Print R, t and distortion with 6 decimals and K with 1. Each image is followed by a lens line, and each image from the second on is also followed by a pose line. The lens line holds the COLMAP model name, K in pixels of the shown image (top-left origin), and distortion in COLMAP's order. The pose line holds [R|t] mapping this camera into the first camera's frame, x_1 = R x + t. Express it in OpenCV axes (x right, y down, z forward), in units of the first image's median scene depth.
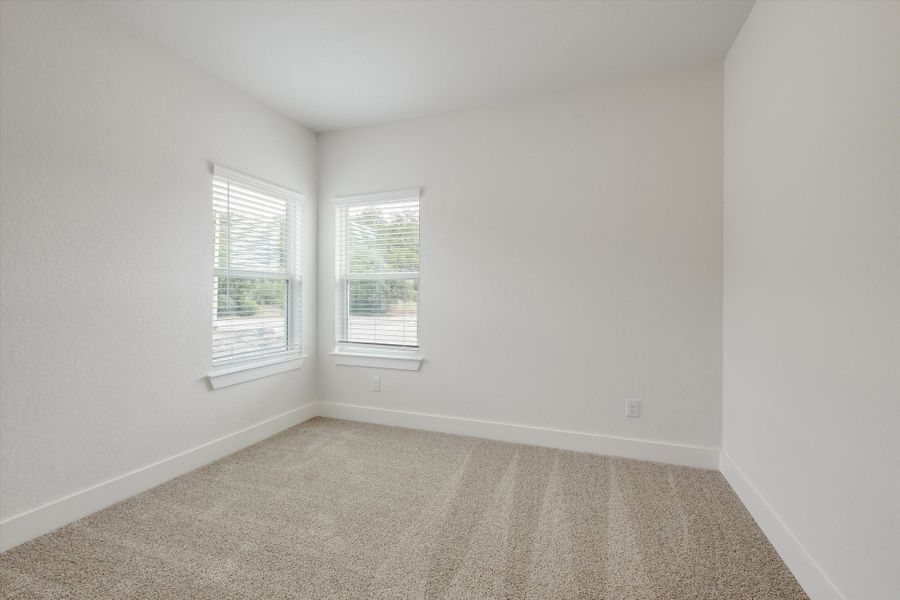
lens RADIAL K [[384.5, 0, 450.0], [0, 384.5, 300.0], [0, 0, 1]] dist [-0.000595, -0.000053]
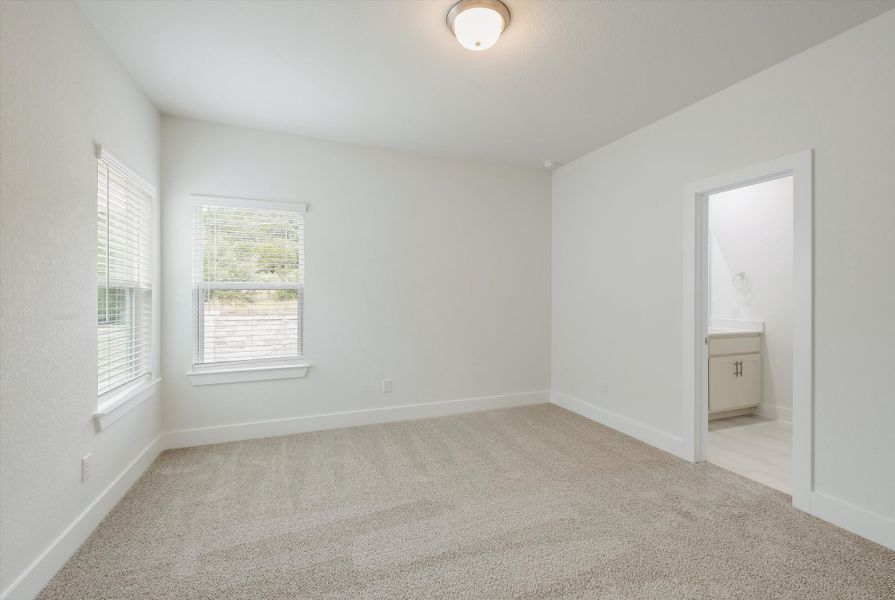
lens RADIAL K [[387.8, 0, 445.5], [0, 387.8, 296.5], [0, 0, 1]] dist [-0.000177, 0.000184]
pose [[0.763398, 0.000044, 0.645928, -0.462505], [0.007036, 0.999940, -0.008384, -0.025099], [-0.645890, 0.010945, 0.763352, -0.053479]]
